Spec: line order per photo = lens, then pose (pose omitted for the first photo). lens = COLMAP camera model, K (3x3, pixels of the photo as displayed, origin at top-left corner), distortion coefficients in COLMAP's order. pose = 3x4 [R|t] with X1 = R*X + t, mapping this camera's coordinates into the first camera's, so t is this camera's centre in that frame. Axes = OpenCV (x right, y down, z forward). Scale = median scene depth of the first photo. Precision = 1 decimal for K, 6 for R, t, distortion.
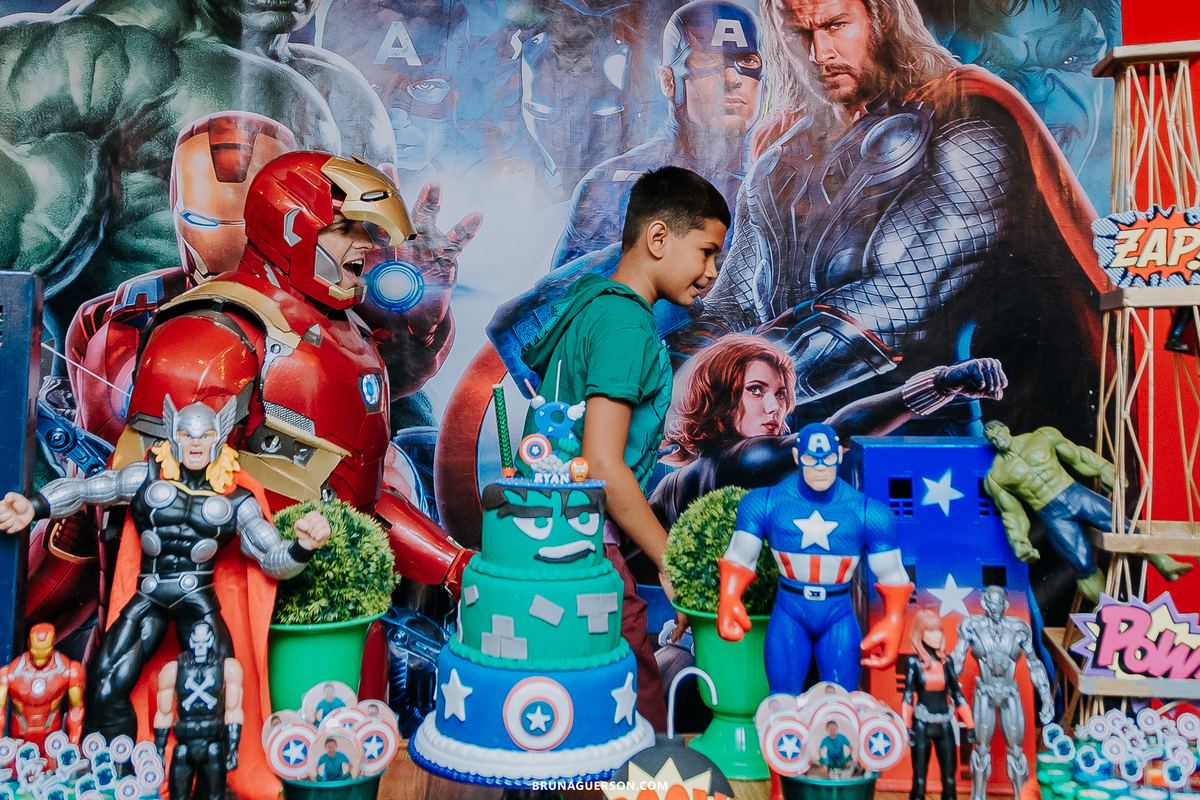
lens RADIAL K [[1229.9, 0, 598.2], [0, 1229.9, 241.1], [0, 0, 1]] dist [0.012816, 0.000000]
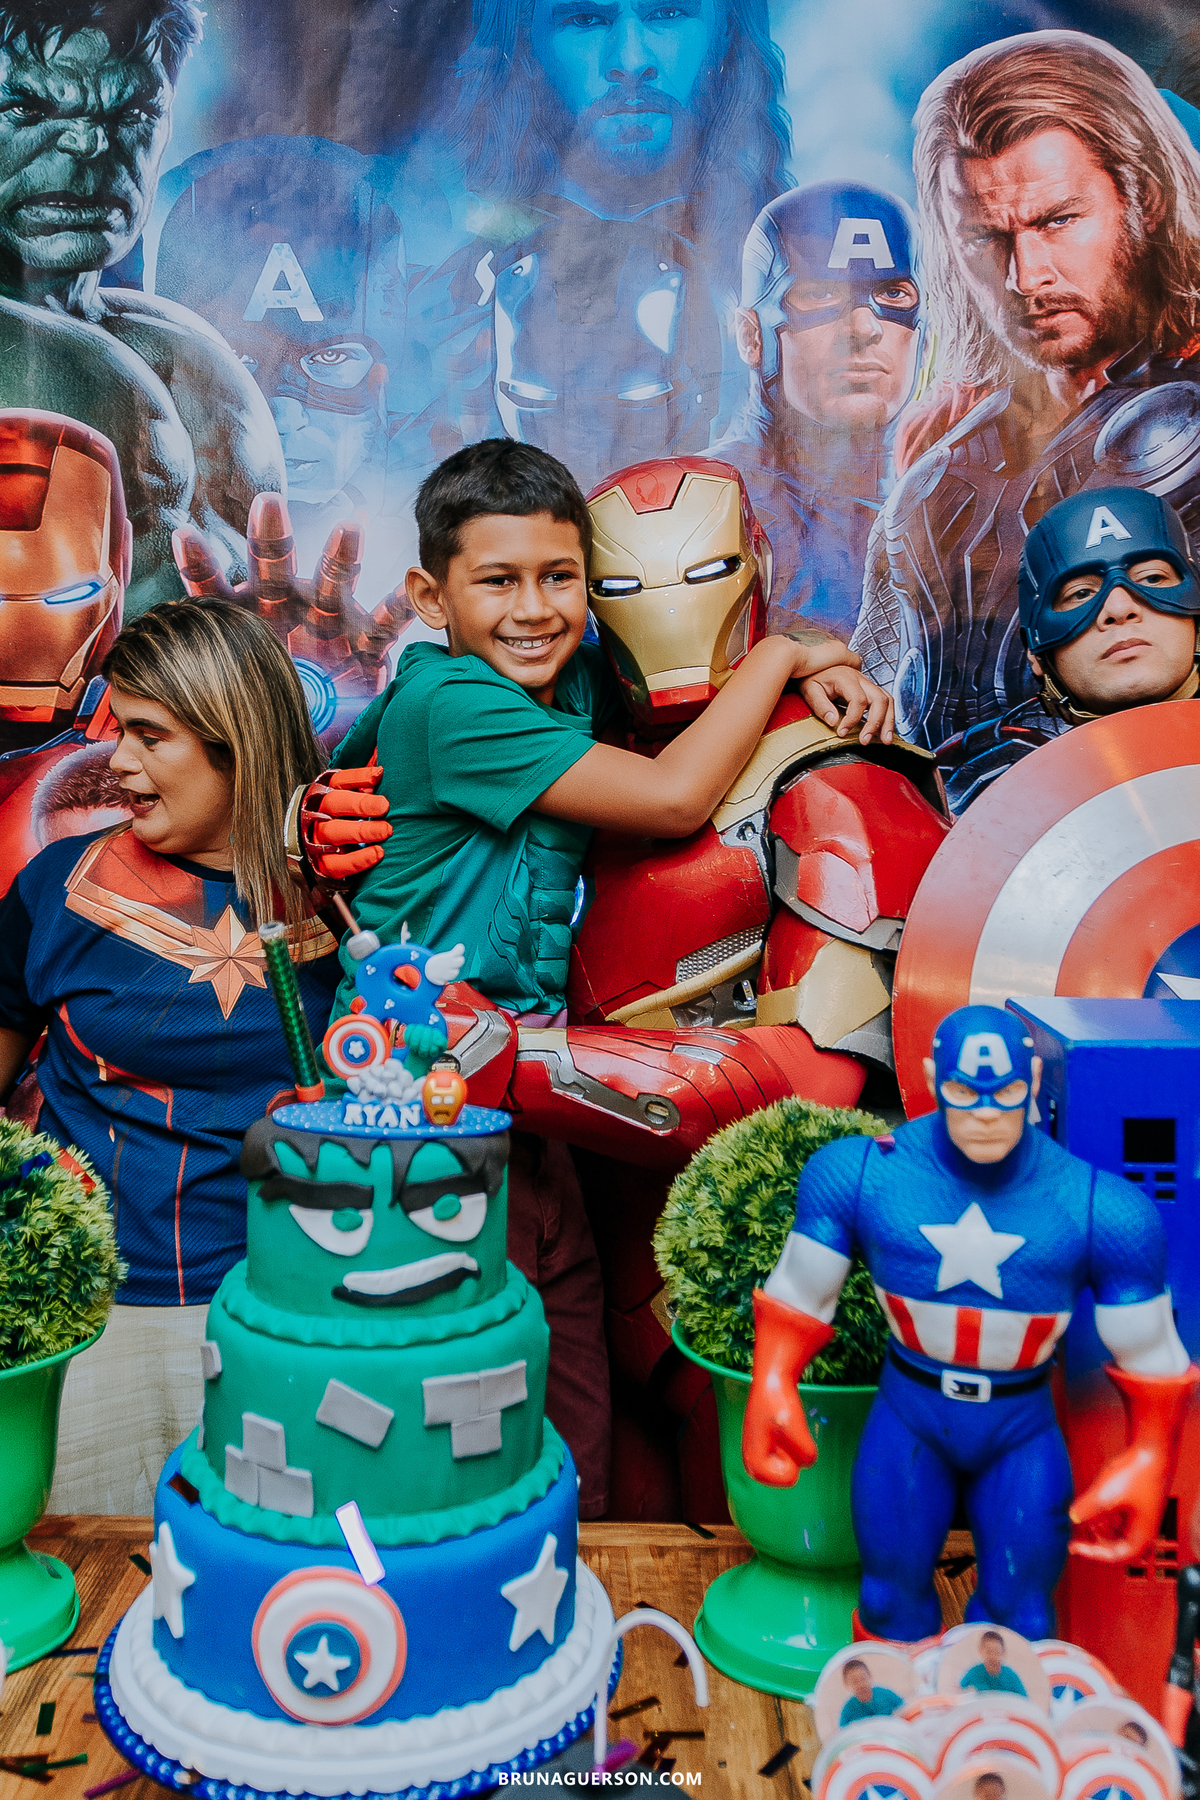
lens RADIAL K [[1500.3, 0, 567.7], [0, 1500.3, 867.4], [0, 0, 1]] dist [0.027612, -0.020605]
pose [[0.993538, 0.003755, -0.113439, 0.086213], [0.012663, 0.989546, 0.143662, 0.021014], [0.112793, -0.144170, 0.983104, 0.437757]]
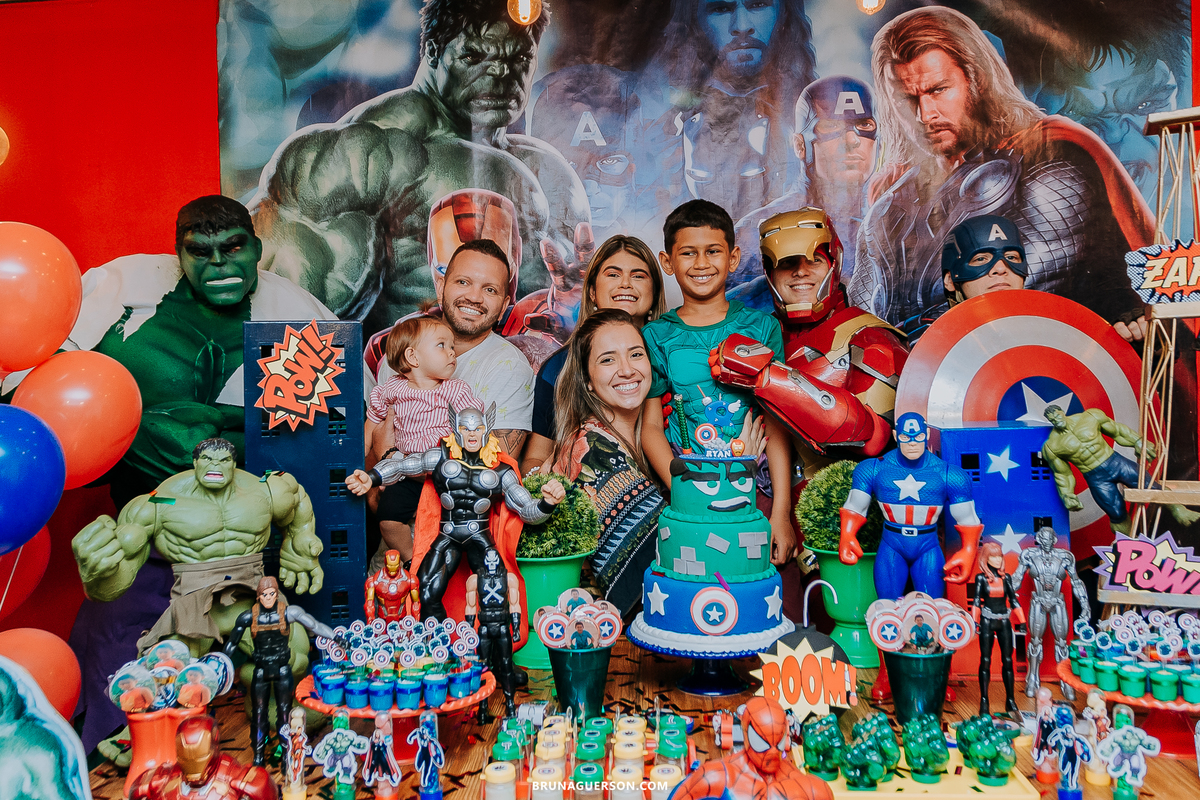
lens RADIAL K [[1044.6, 0, 589.5], [0, 1044.6, 376.1], [0, 0, 1]] dist [0.021143, -0.006860]
pose [[0.987932, -0.025829, -0.152717, 0.001997], [0.042453, 0.993393, 0.106622, -0.030139], [0.148954, -0.111819, 0.982501, -0.188617]]
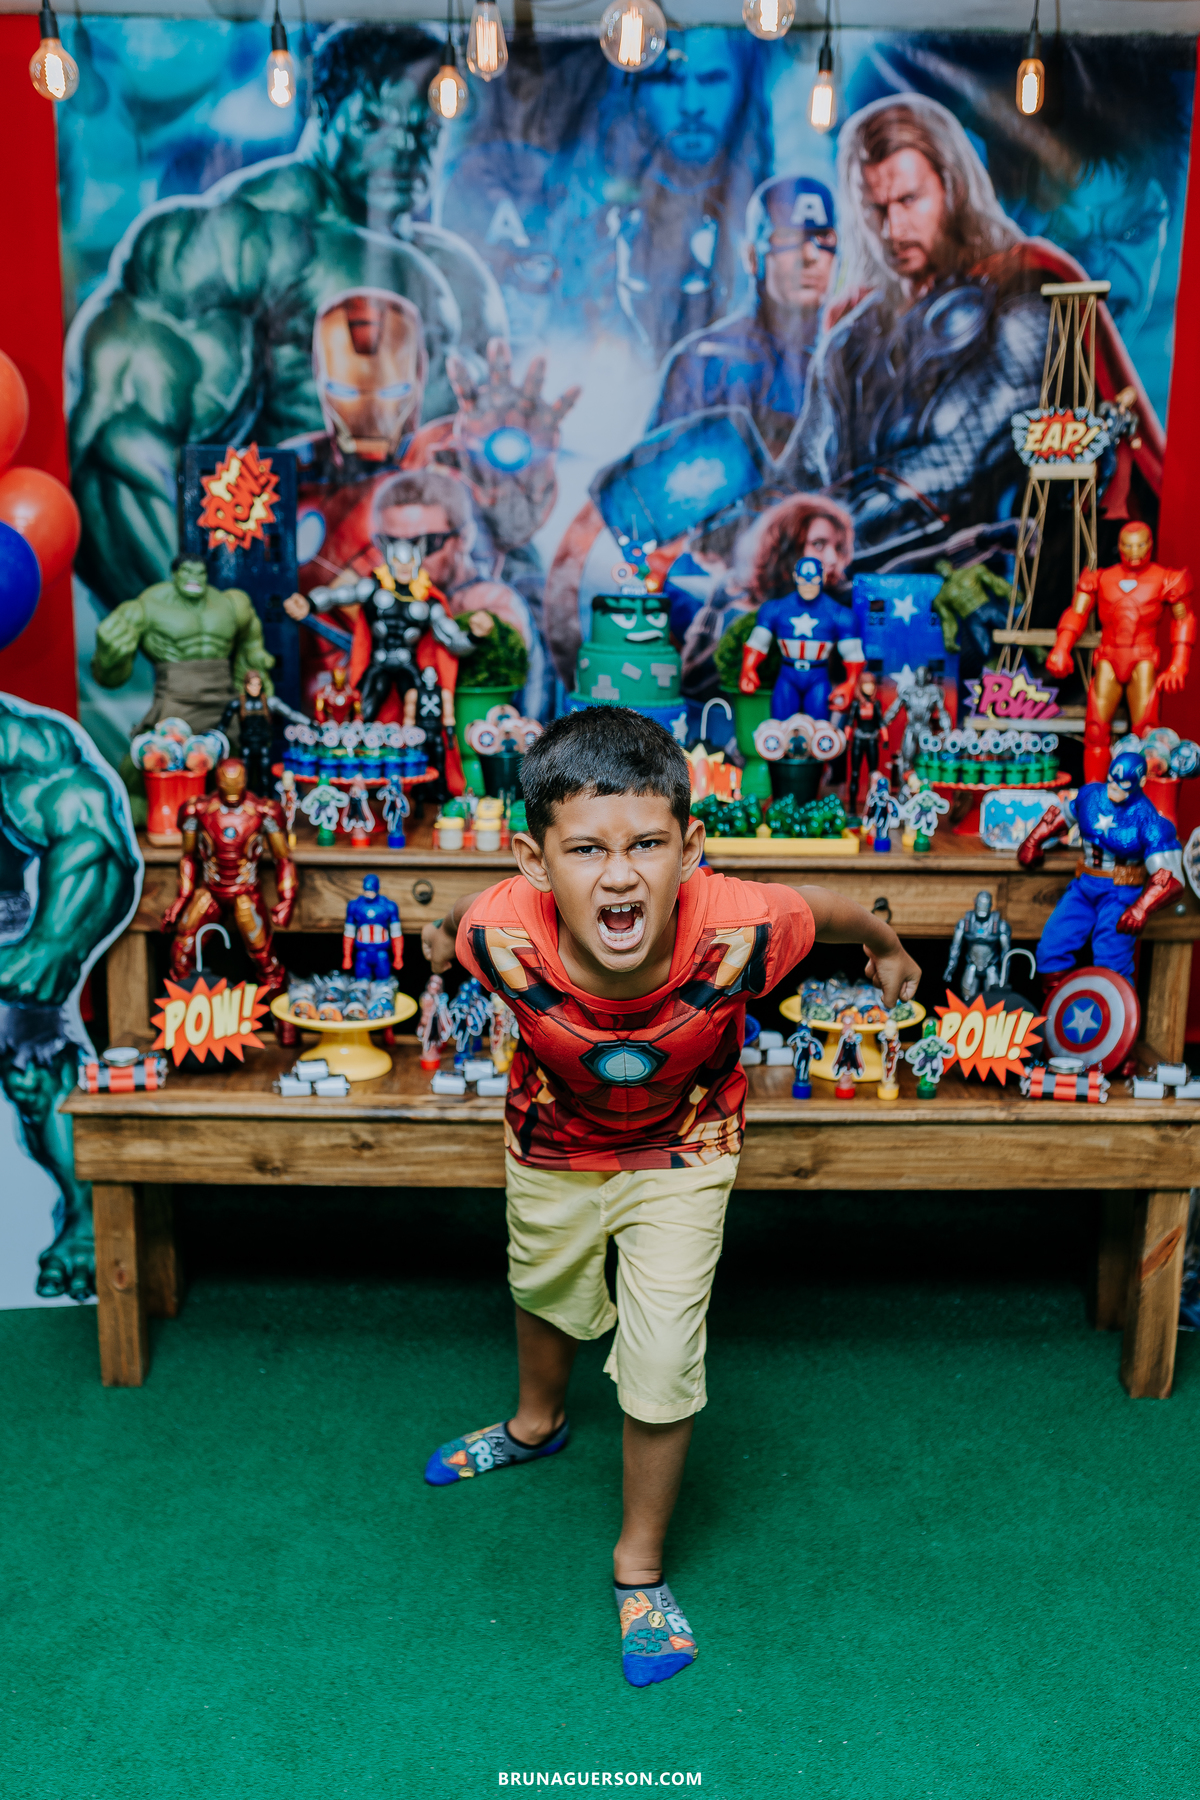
lens RADIAL K [[1809.7, 0, 609.4], [0, 1809.7, 949.3], [0, 0, 1]] dist [0.005139, 0.000000]
pose [[0.997769, 0.024291, -0.062193, 0.075278], [-0.003240, 0.947991, 0.318282, -0.096060], [0.066690, -0.317370, 0.945954, -1.199715]]
